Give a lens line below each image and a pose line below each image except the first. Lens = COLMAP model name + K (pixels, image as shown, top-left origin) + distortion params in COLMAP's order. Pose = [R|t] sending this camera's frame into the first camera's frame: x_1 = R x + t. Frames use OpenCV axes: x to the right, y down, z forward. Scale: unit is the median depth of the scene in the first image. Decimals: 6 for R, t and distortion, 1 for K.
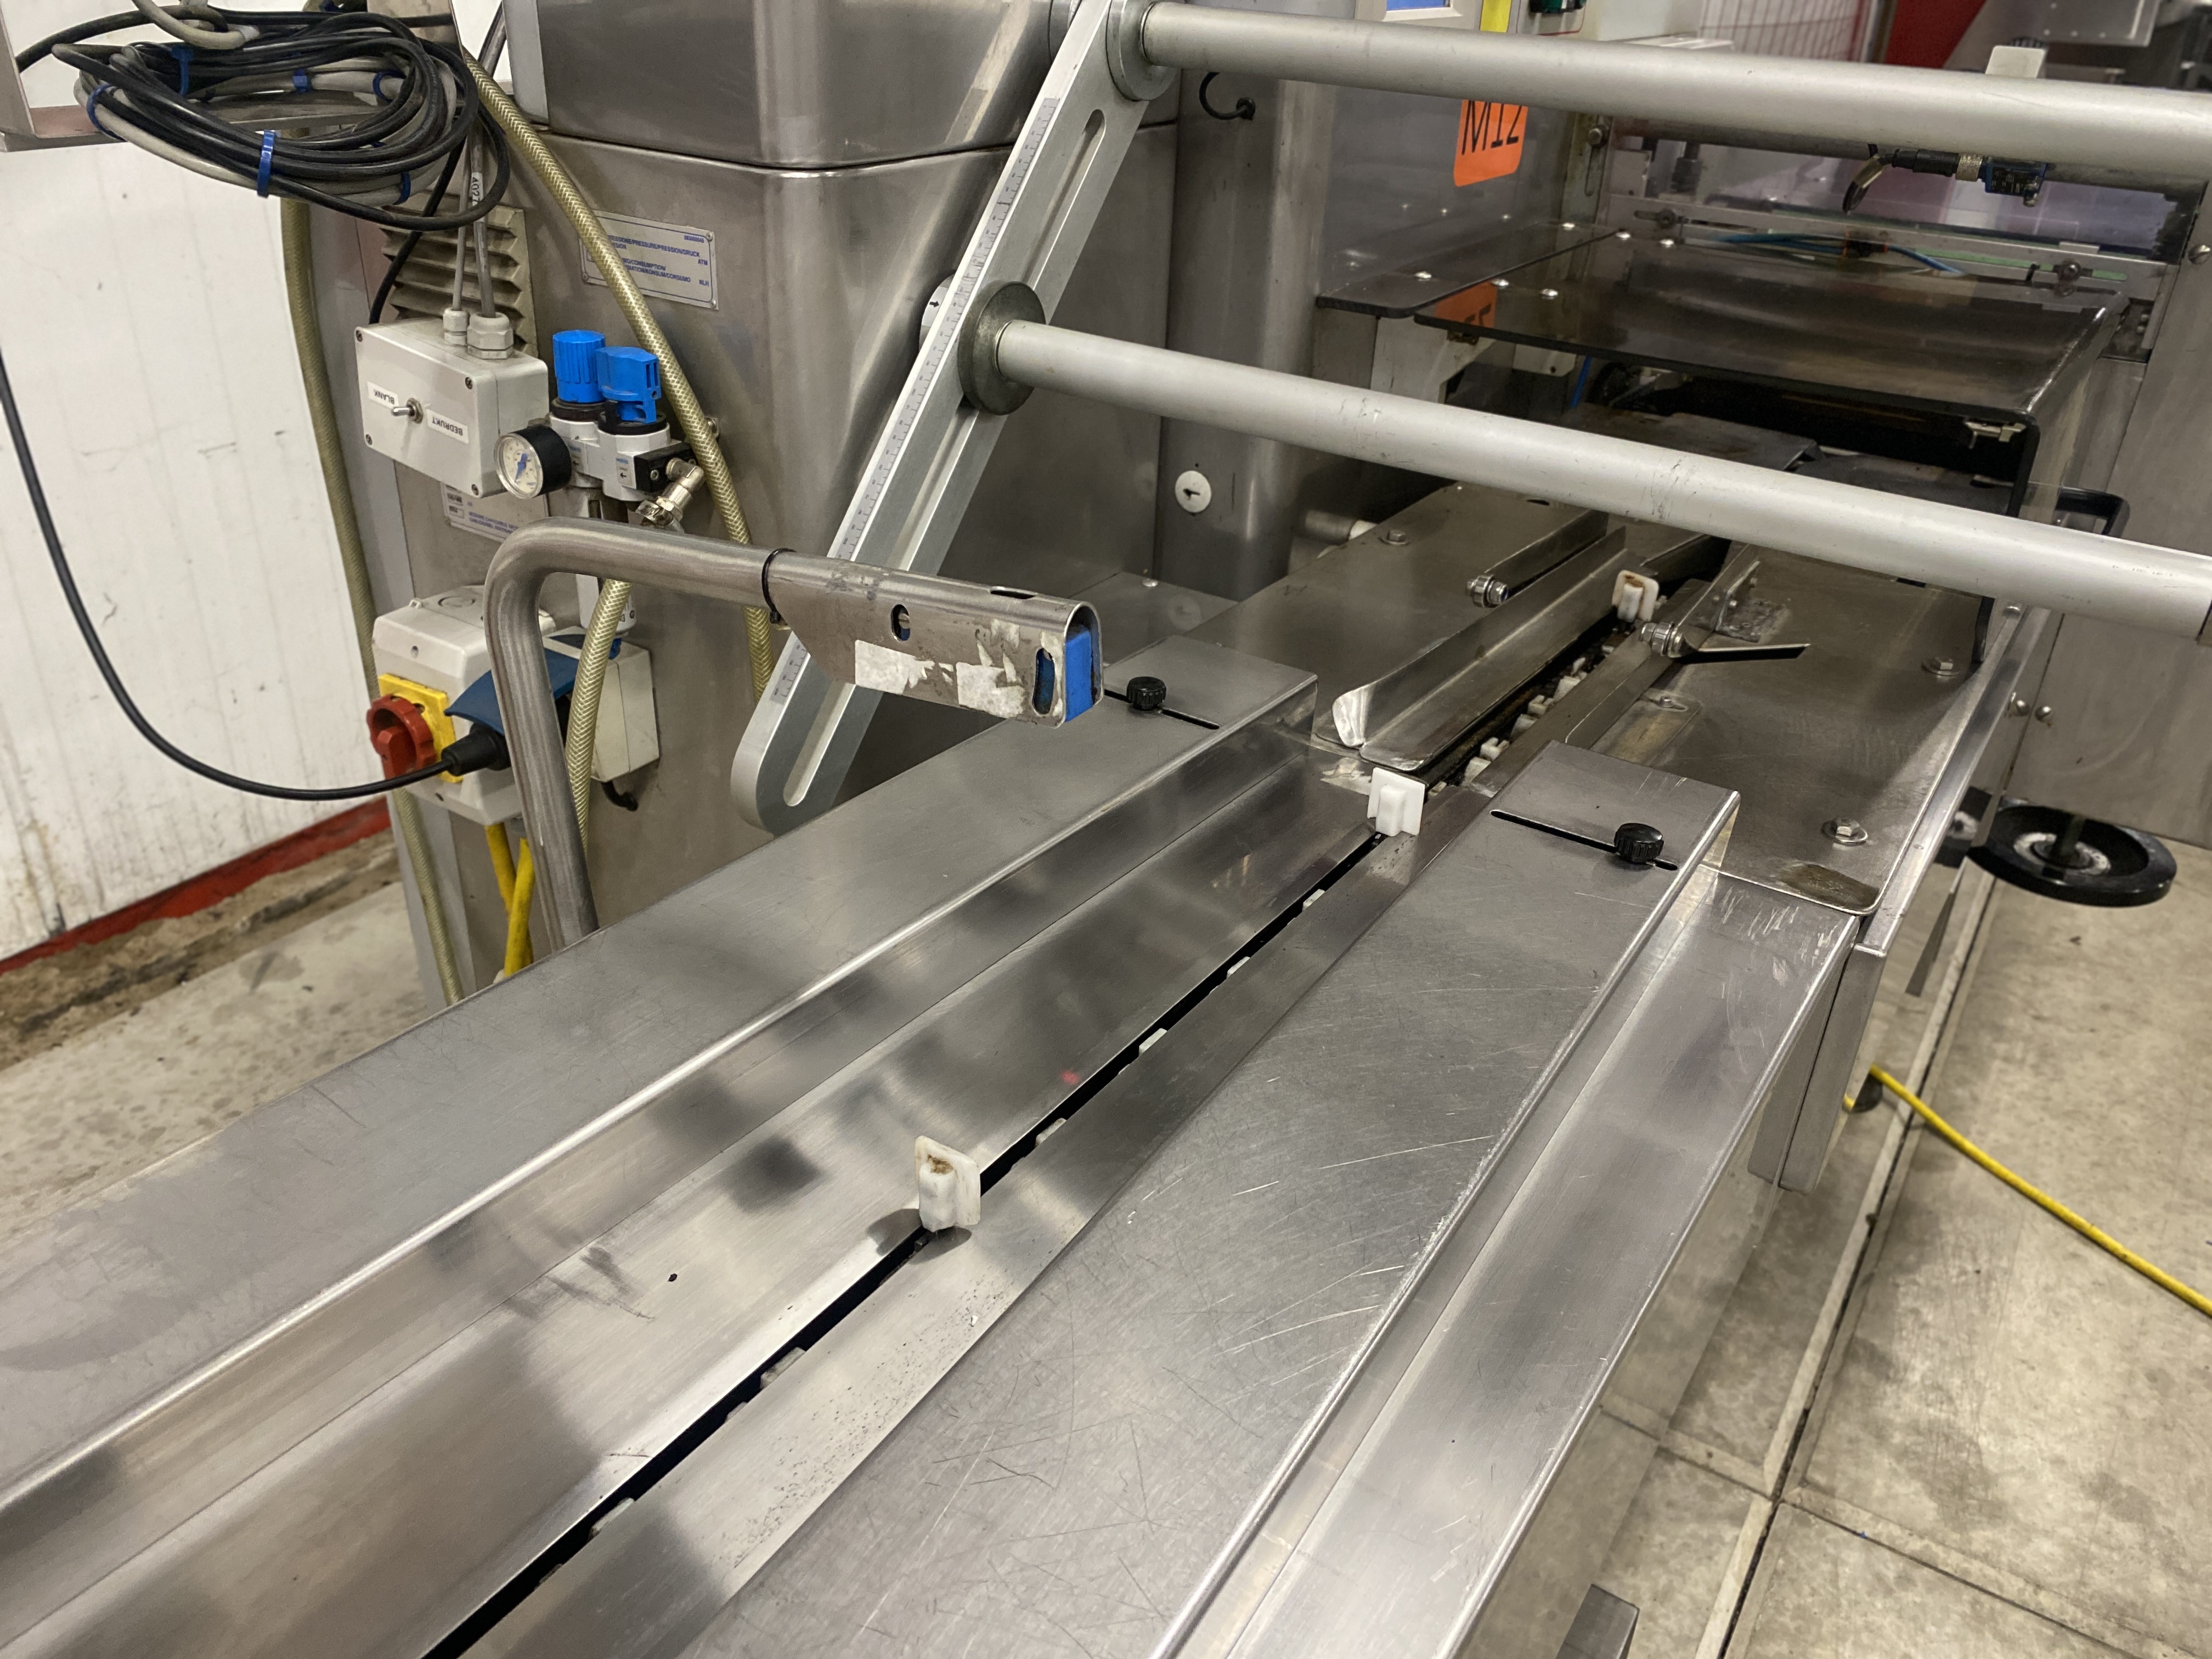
lens RADIAL K [[1717.9, 0, 1111.2], [0, 1717.9, 819.4], [0, 0, 1]] dist [0.021139, -0.018527]
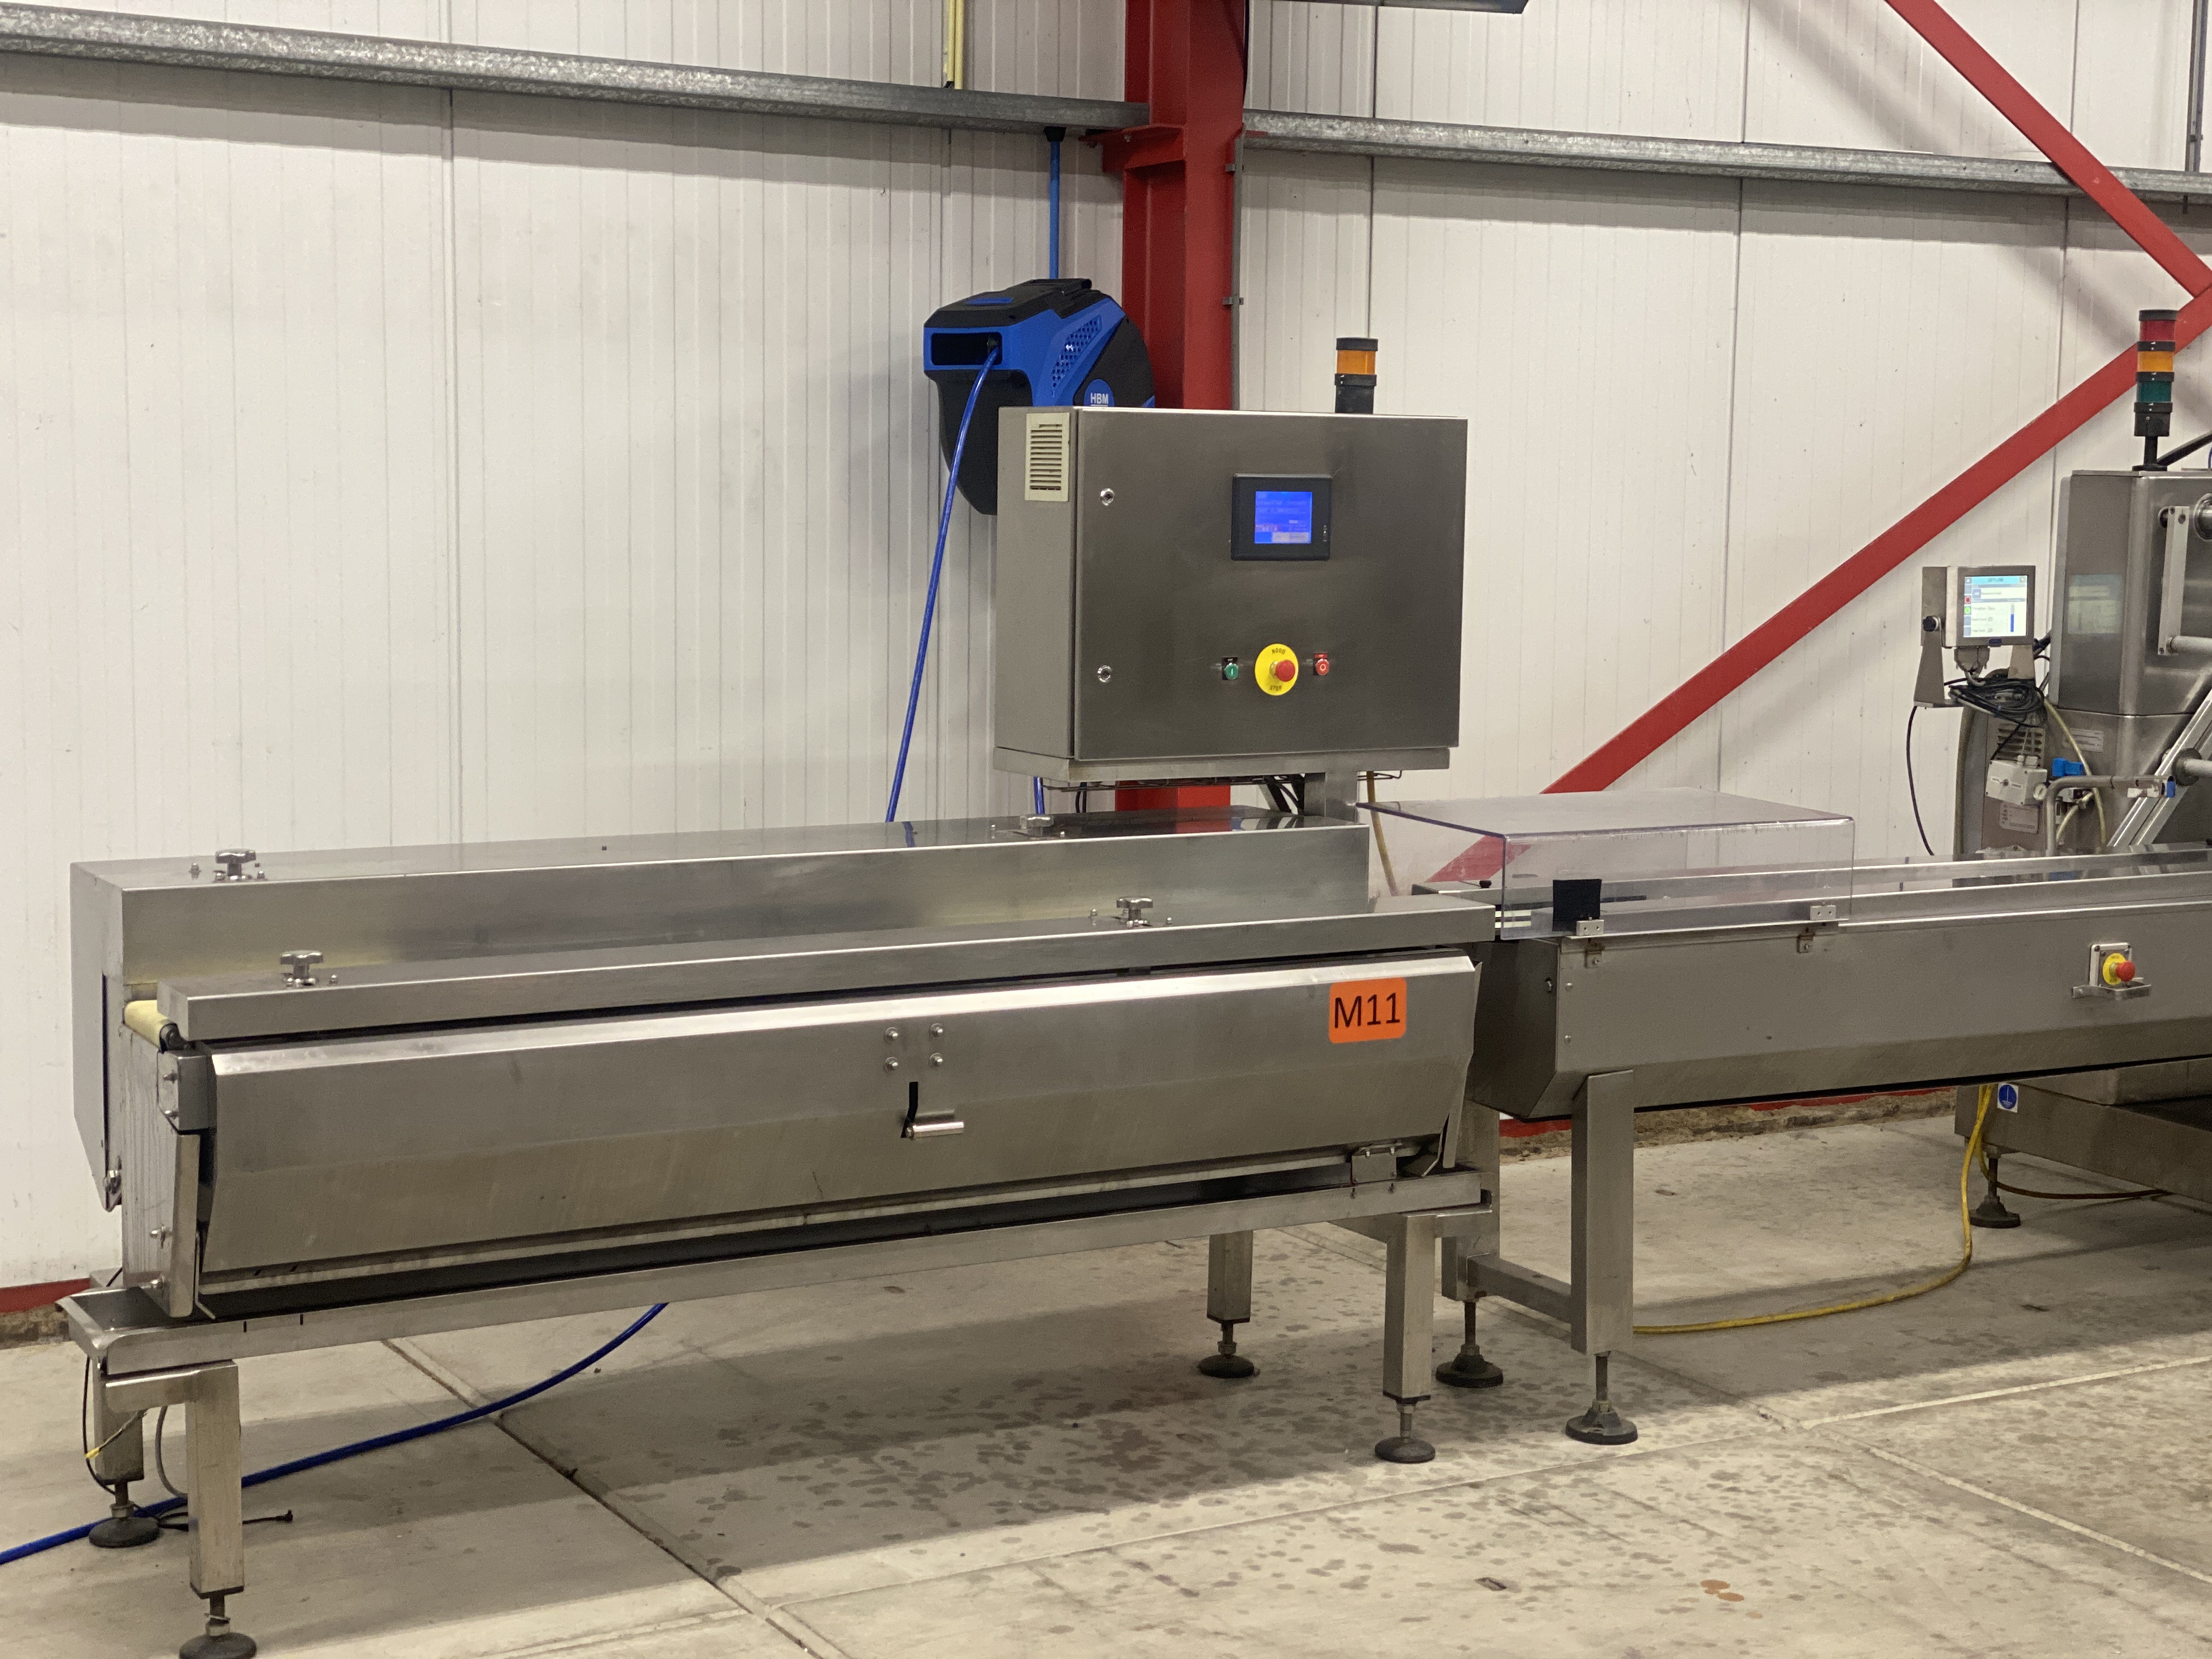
lens RADIAL K [[3234.9, 0, 1111.1], [0, 3234.9, 809.8], [0, 0, 1]] dist [0.172053, -0.330091]
pose [[0.885627, 0.023027, -0.463826, 1.072371], [-0.199145, 0.921107, -0.334519, 2.417367], [0.419530, 0.388628, 0.820343, -5.223379]]
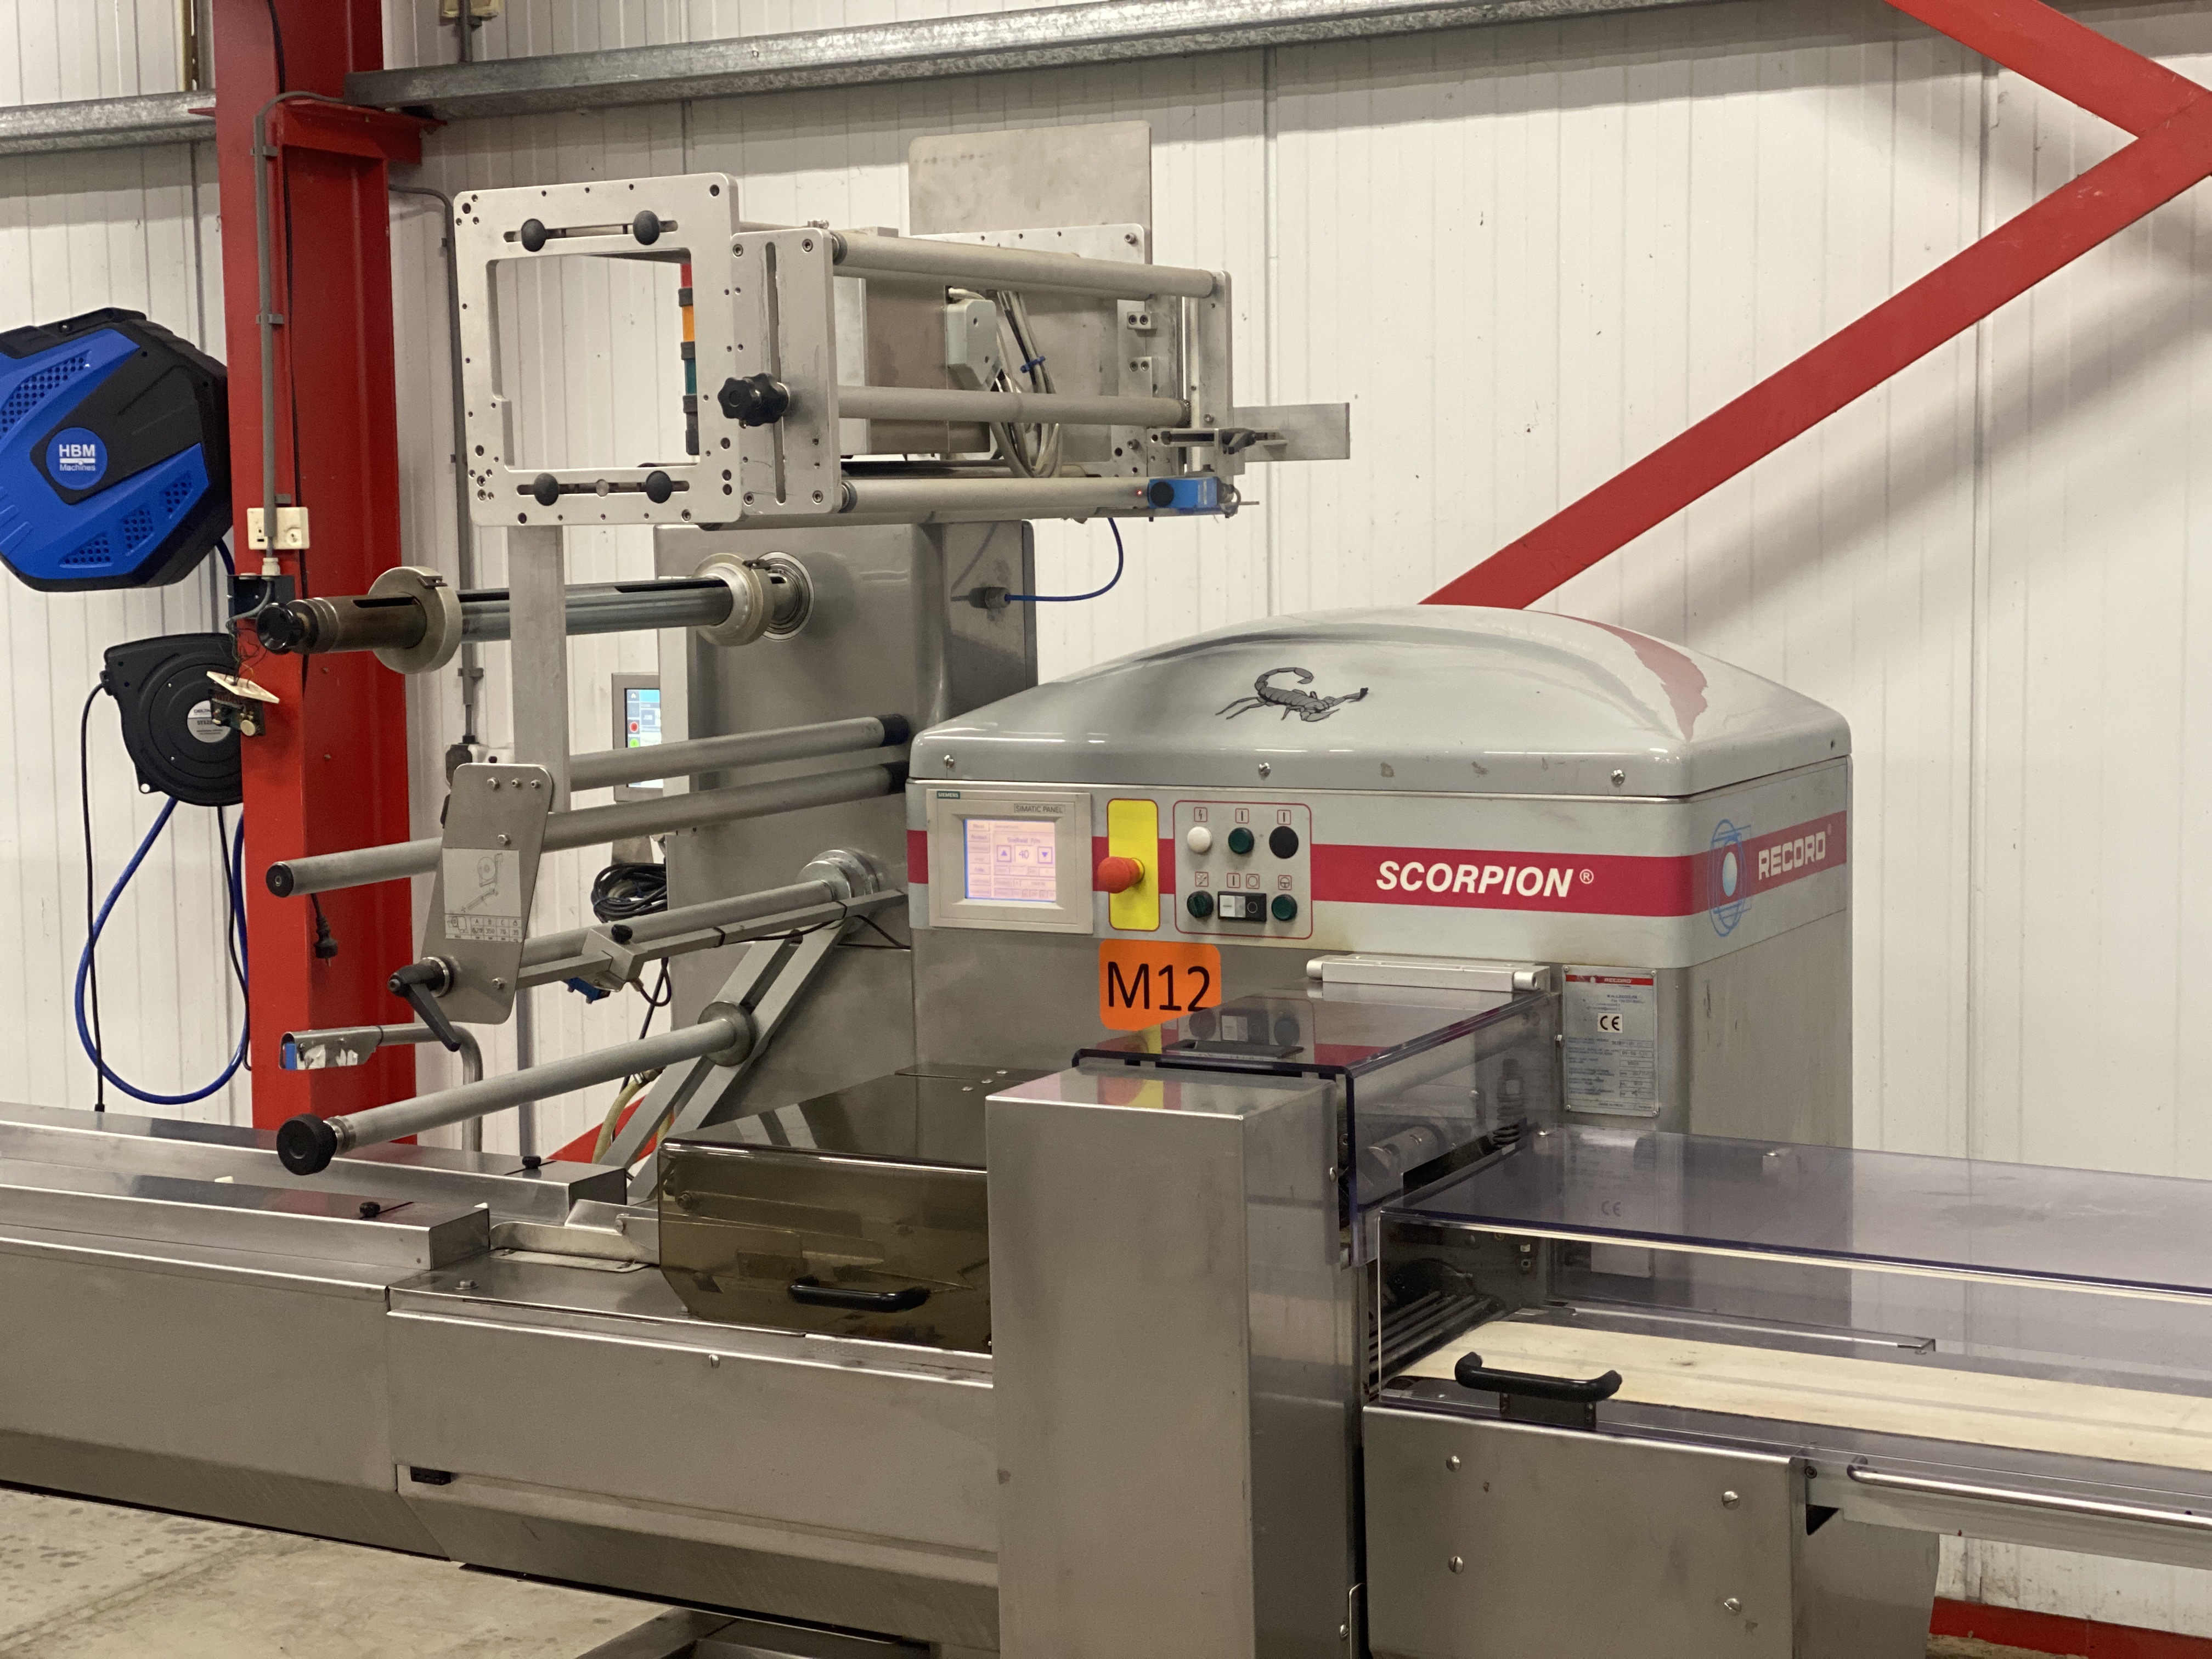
lens RADIAL K [[3278.0, 0, 1117.8], [0, 3278.0, 831.1], [0, 0, 1]] dist [0.144586, -0.145348]
pose [[0.074153, 0.054252, -0.995770, 3.663371], [-0.450619, 0.892589, 0.015074, -0.737561], [0.889631, 0.447595, 0.090635, 0.964083]]
